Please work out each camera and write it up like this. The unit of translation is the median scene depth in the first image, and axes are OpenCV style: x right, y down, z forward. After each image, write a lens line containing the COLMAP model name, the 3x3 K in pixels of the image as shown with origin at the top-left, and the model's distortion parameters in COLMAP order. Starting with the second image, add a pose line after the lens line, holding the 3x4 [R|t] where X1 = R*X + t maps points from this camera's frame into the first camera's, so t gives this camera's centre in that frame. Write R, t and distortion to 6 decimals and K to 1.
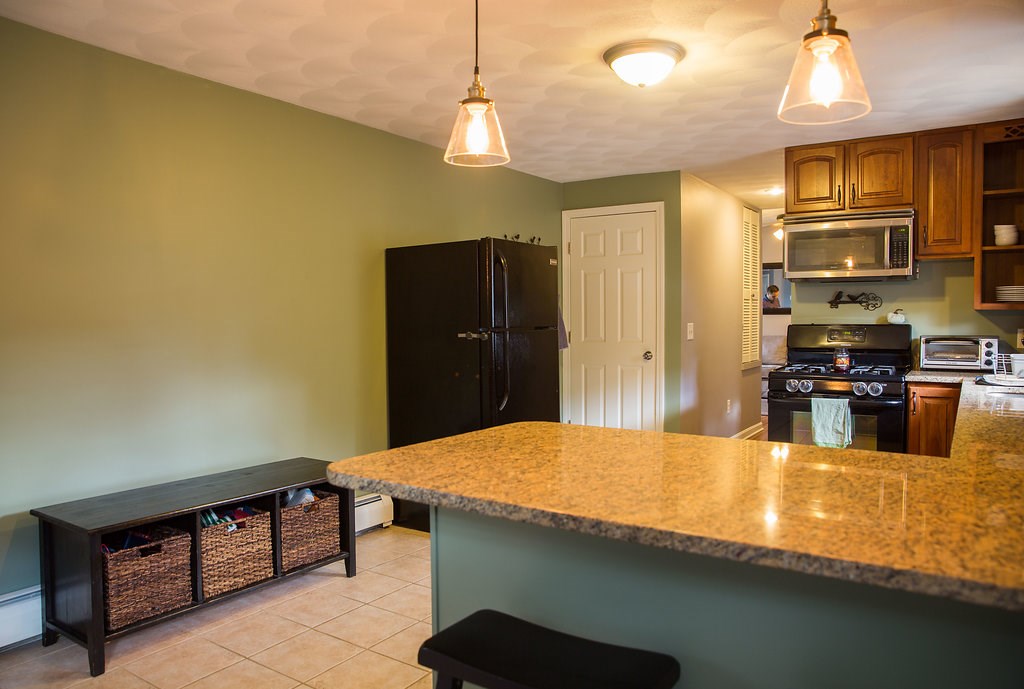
lens RADIAL K [[711.6, 0, 509.5], [0, 711.6, 346.2], [0, 0, 1]] dist [-0.083441, 0.050143]
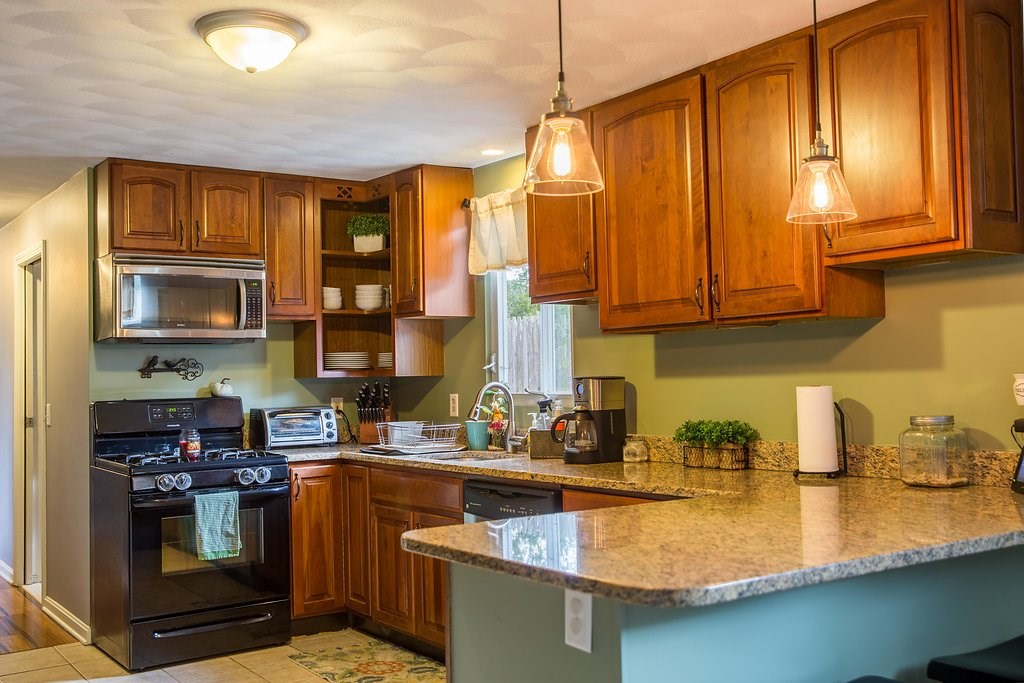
lens RADIAL K [[1026.6, 0, 481.9], [0, 1026.6, 336.1], [0, 0, 1]] dist [-0.000371, 0.000000]
pose [[0.387399, 0.032230, 0.921349, -0.488538], [0.059072, 0.996467, -0.059695, -0.013836], [-0.920018, 0.077552, 0.384126, 0.277113]]
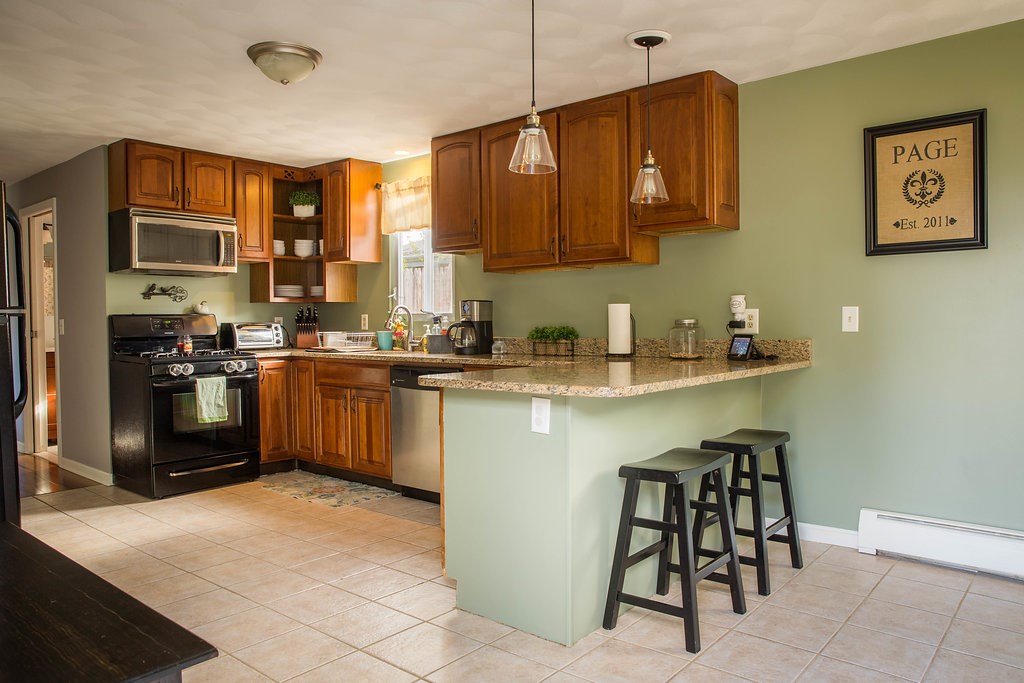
lens RADIAL K [[711.6, 0, 510.0], [0, 711.6, 339.1], [0, 0, 1]] dist [-0.083441, 0.050143]
pose [[0.125335, -0.023905, 0.991826, -0.605647], [0.048888, 0.998644, 0.017892, 0.016285], [-0.990909, 0.046246, 0.126333, 0.378063]]
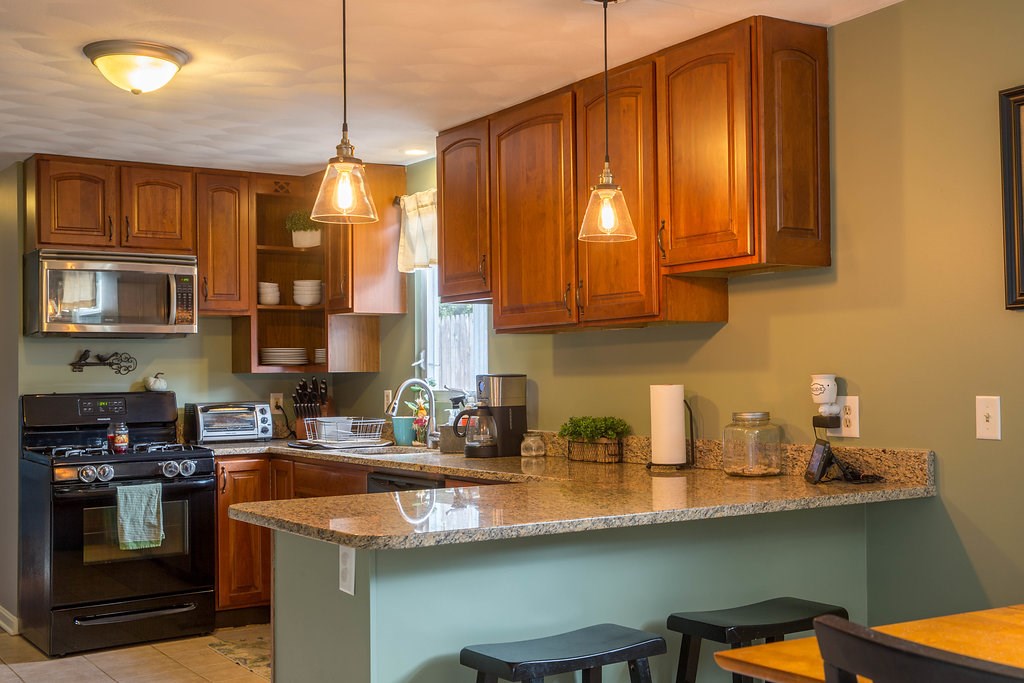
lens RADIAL K [[1175.3, 0, 516.0], [0, 1175.3, 346.9], [0, 0, 1]] dist [0.044977, 0.000000]
pose [[0.396955, 0.020071, 0.917619, -0.613492], [0.049963, 0.997806, -0.043438, -0.002164], [-0.916477, 0.063090, 0.395081, 0.064903]]
